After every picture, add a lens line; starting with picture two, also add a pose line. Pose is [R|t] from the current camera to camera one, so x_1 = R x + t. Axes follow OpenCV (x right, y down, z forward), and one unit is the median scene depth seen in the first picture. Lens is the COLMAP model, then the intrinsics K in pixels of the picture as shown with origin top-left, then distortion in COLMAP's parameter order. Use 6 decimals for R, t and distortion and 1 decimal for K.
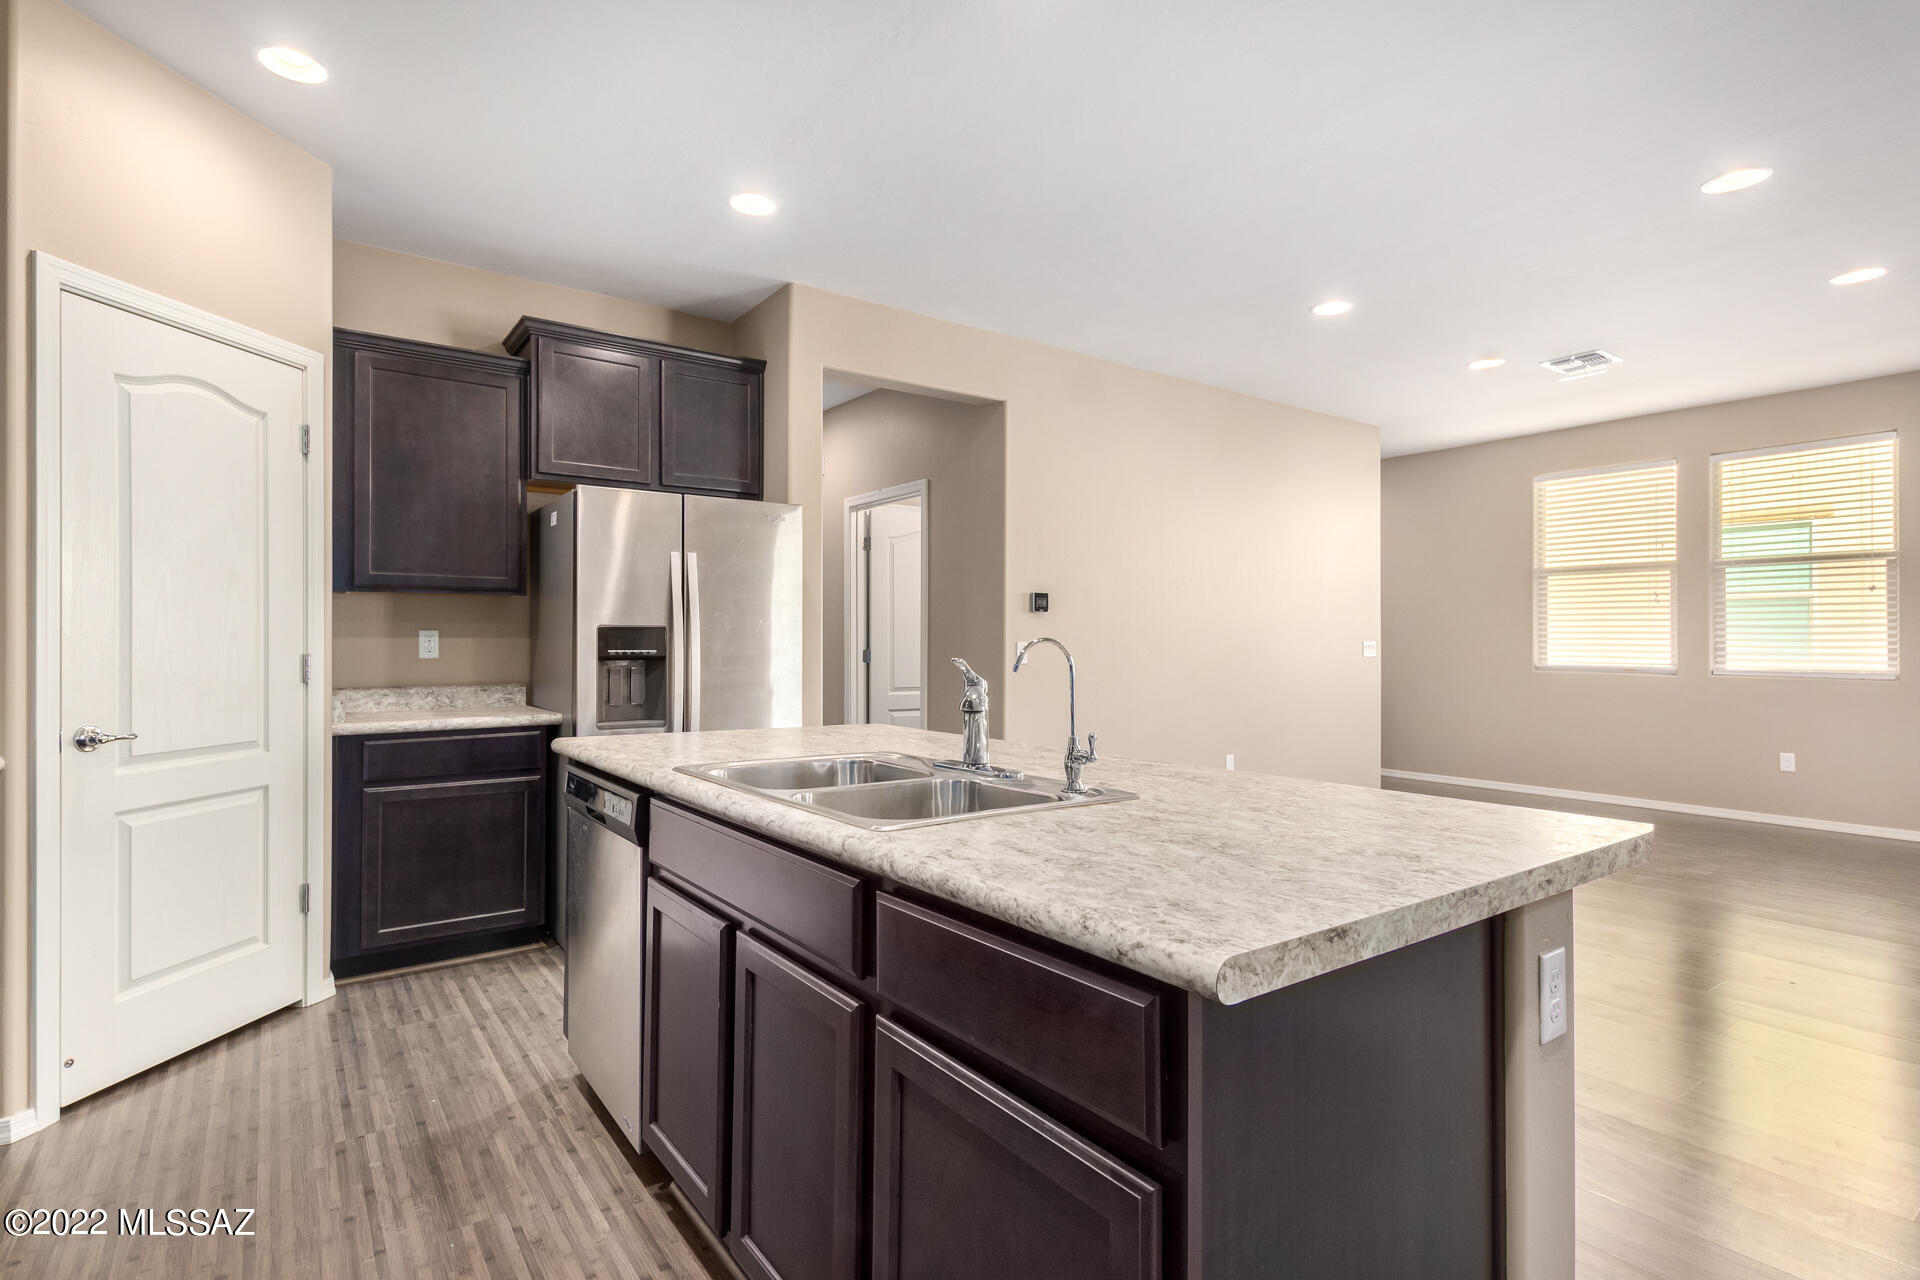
lens RADIAL K [[940.9, 0, 954.9], [0, 940.9, 615.6], [0, 0, 1]] dist [0.022573, -0.003996]
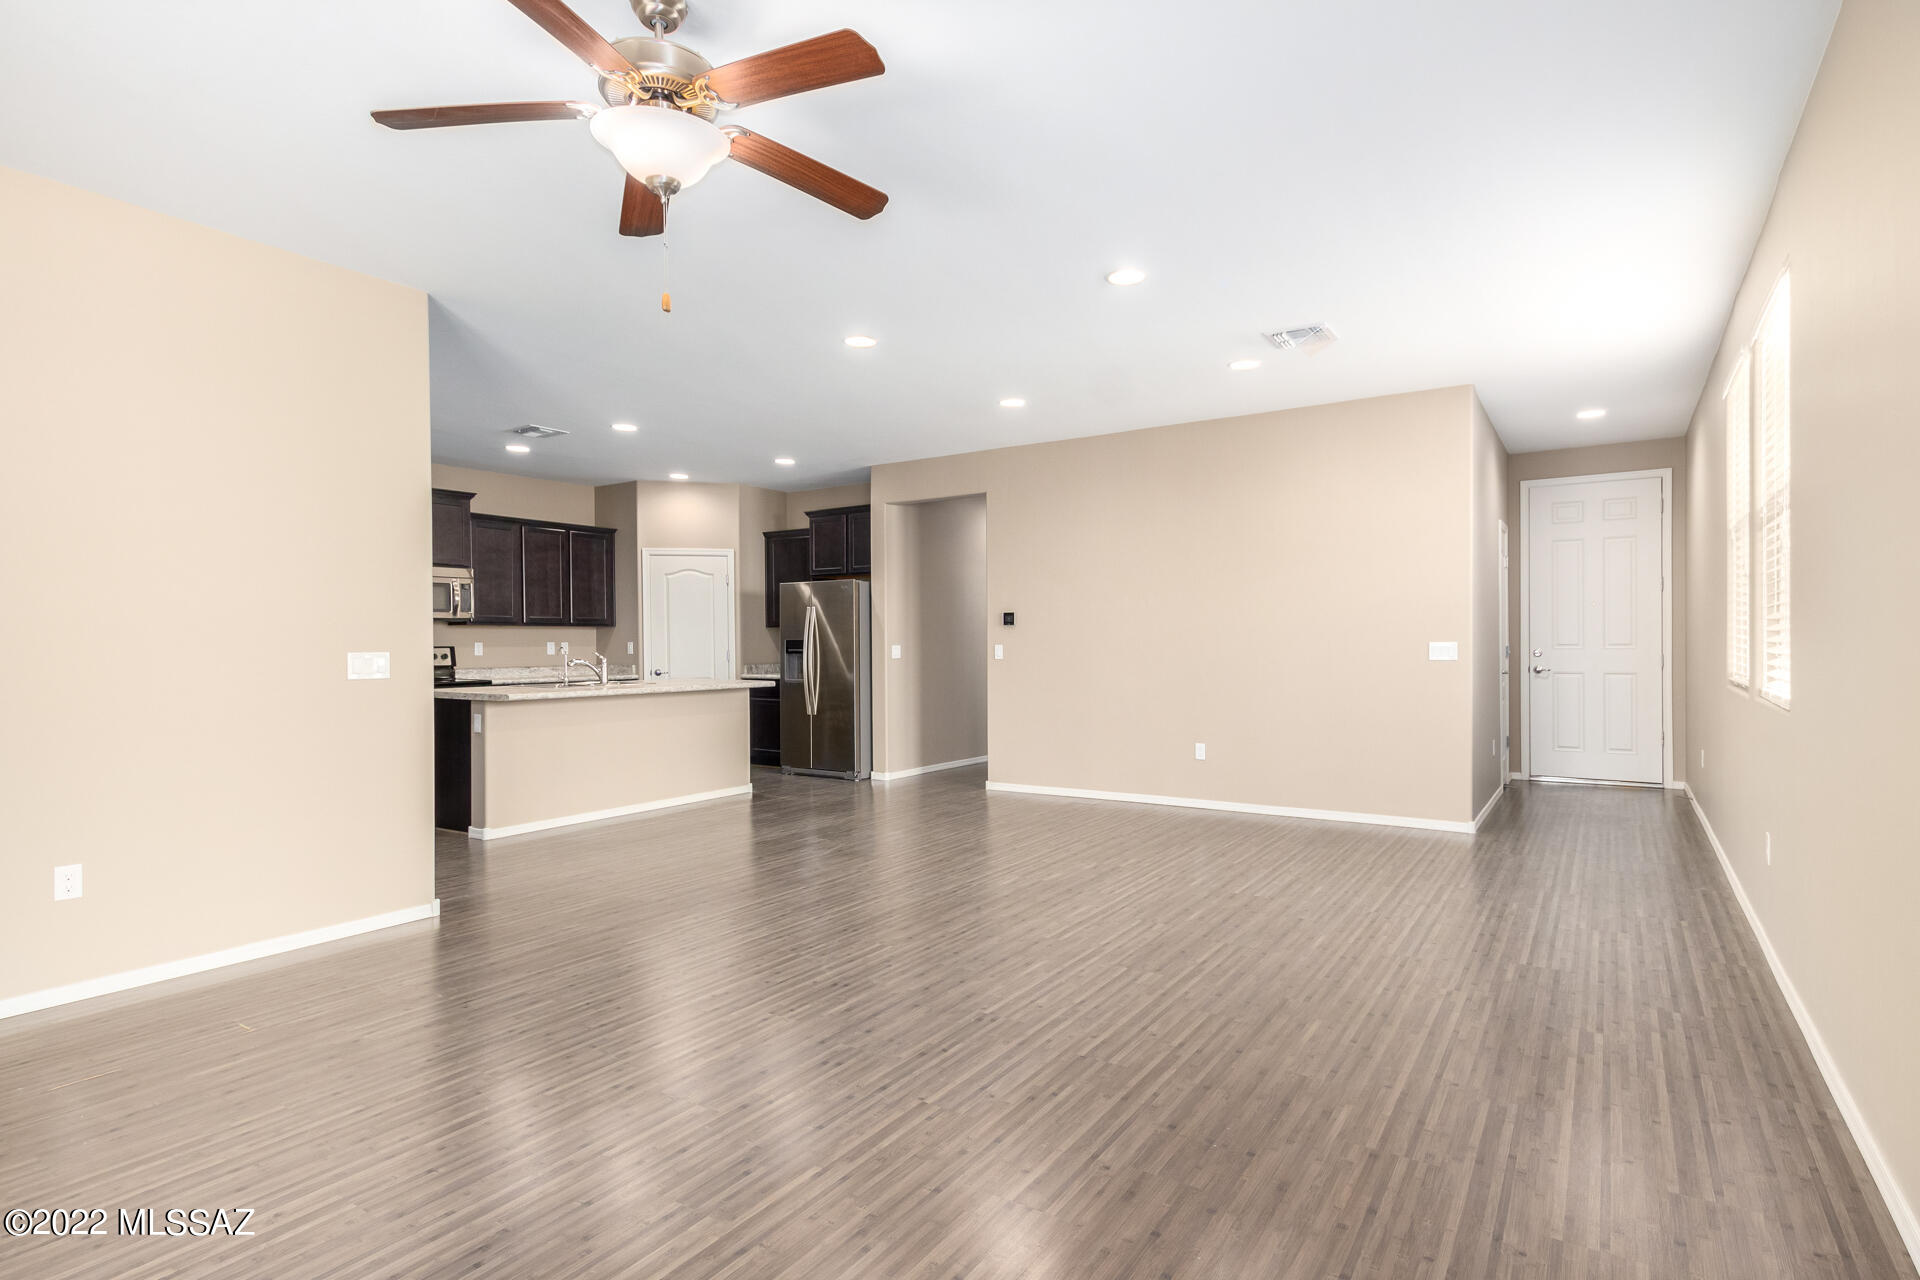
lens RADIAL K [[940.9, 0, 1005.8], [0, 940.9, 641.0], [0, 0, 1]] dist [0.022573, -0.003996]
pose [[0.380756, -0.004475, -0.924665, 2.335276], [0.033219, 0.999409, 0.008842, 0.010763], [0.924079, -0.034083, 0.380679, 0.619372]]
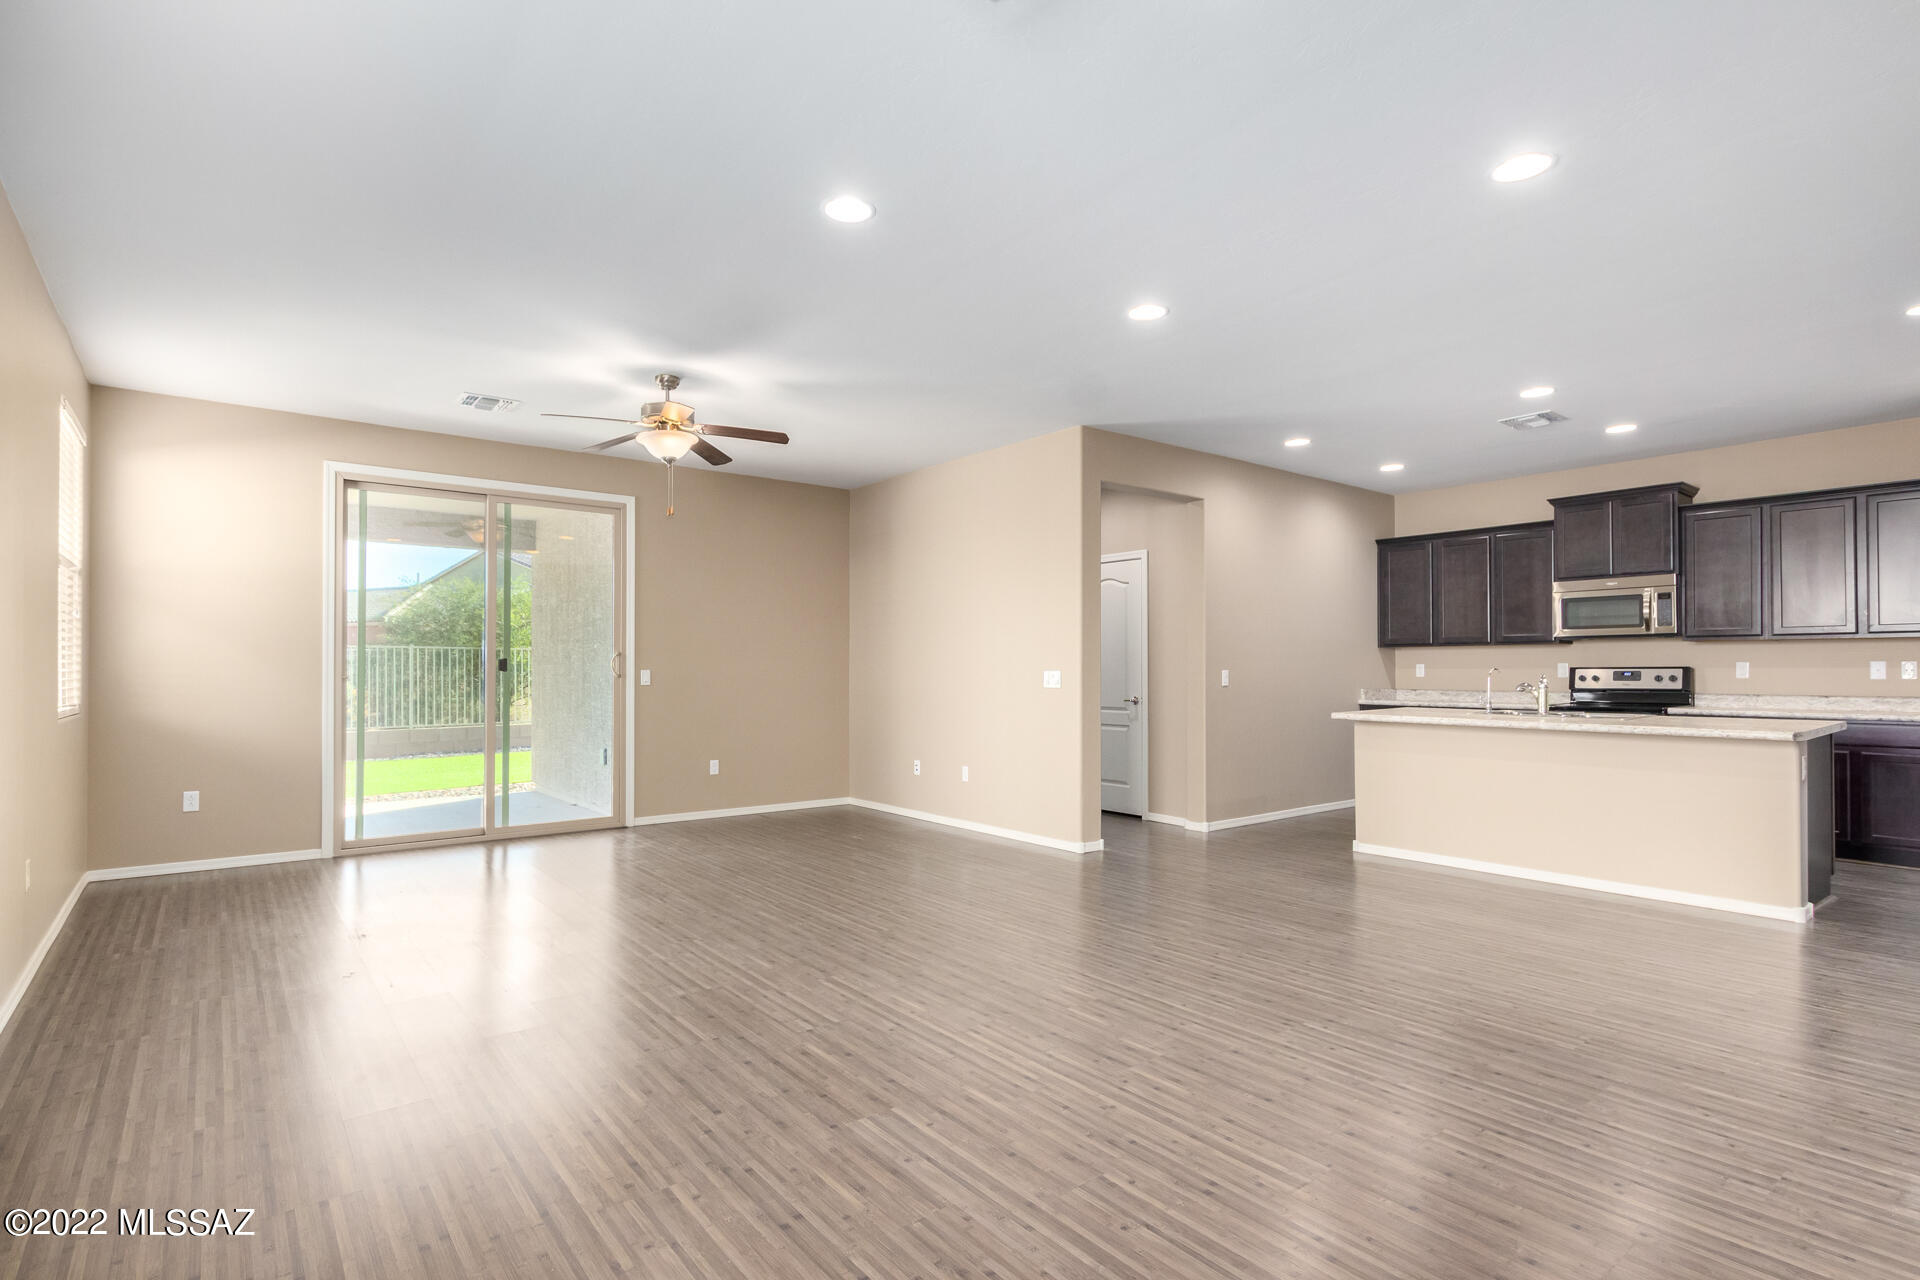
lens RADIAL K [[940.9, 0, 976.6], [0, 940.9, 673.2], [0, 0, 1]] dist [0.022573, -0.003996]
pose [[-0.997938, 0.002311, -0.064136, 1.090686], [0.003751, 0.999743, -0.022337, 0.057424], [0.064068, -0.022532, -0.997691, 2.352531]]
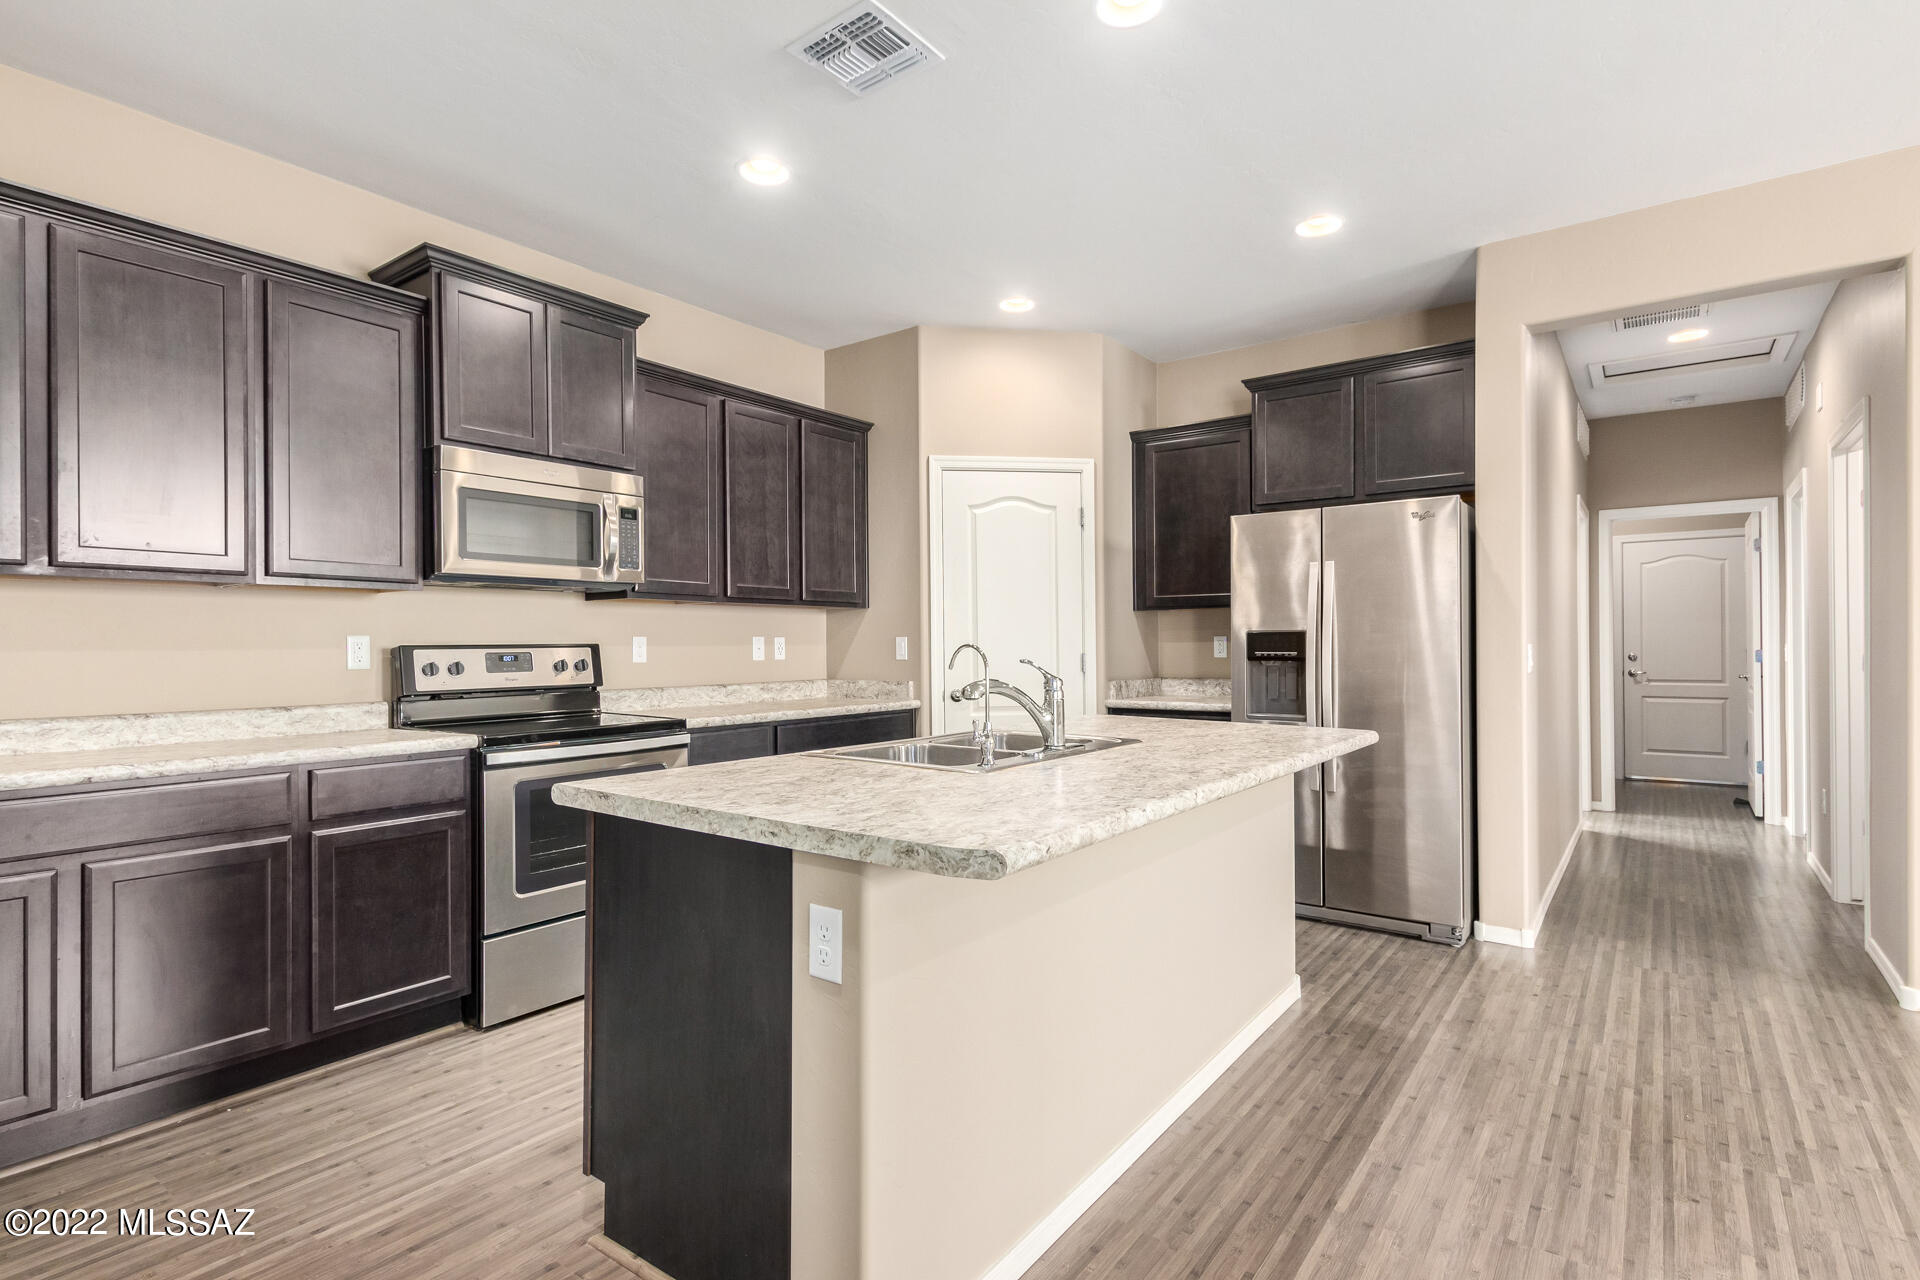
lens RADIAL K [[940.9, 0, 960.5], [0, 940.9, 632.3], [0, 0, 1]] dist [0.022573, -0.003996]
pose [[0.301443, -0.018463, -0.953305, 0.616371], [0.033349, 0.999405, -0.008811, 0.009827], [0.952901, -0.029136, 0.301879, 0.277213]]
